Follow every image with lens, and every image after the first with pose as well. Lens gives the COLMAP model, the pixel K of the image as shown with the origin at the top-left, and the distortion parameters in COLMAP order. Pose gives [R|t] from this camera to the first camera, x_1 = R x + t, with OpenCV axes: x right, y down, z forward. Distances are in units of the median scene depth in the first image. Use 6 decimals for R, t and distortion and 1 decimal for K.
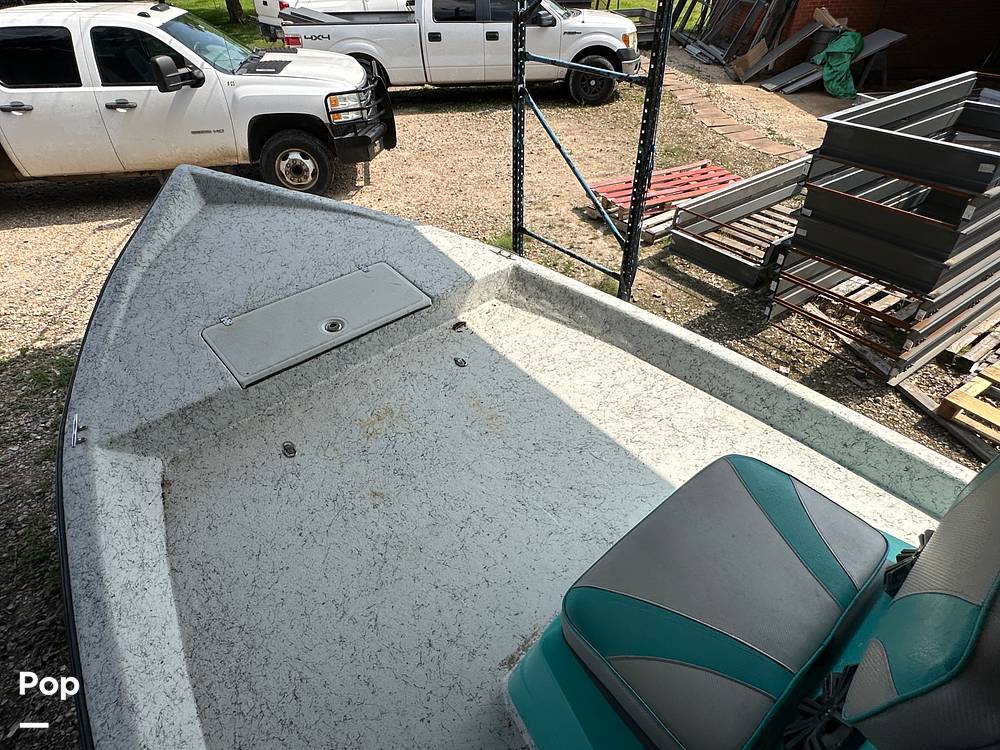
lens RADIAL K [[579.0, 0, 499.6], [0, 579.0, 374.9], [0, 0, 1]] dist [-0.000112, -0.002888]
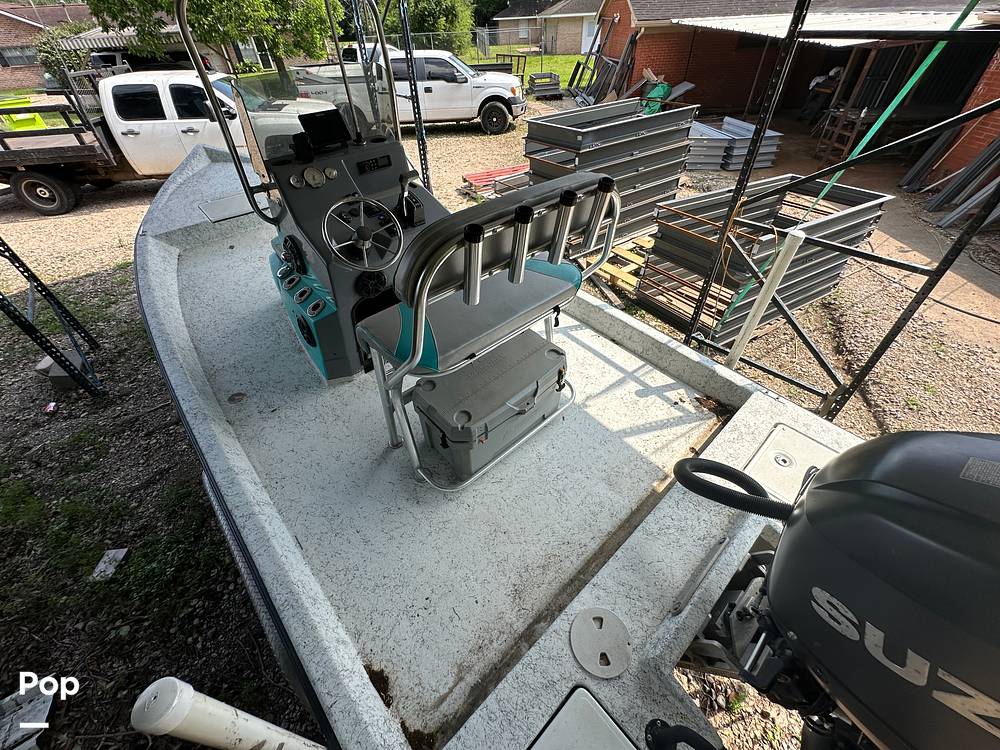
lens RADIAL K [[402.7, 0, 500.0], [0, 402.7, 371.7], [0, 0, 1]] dist [-0.001960, -0.000026]
pose [[0.999837, -0.018036, -0.000866, 0.274106], [0.018054, 0.997663, 0.065896, 0.200216], [-0.000325, -0.065901, 0.997826, -0.267686]]
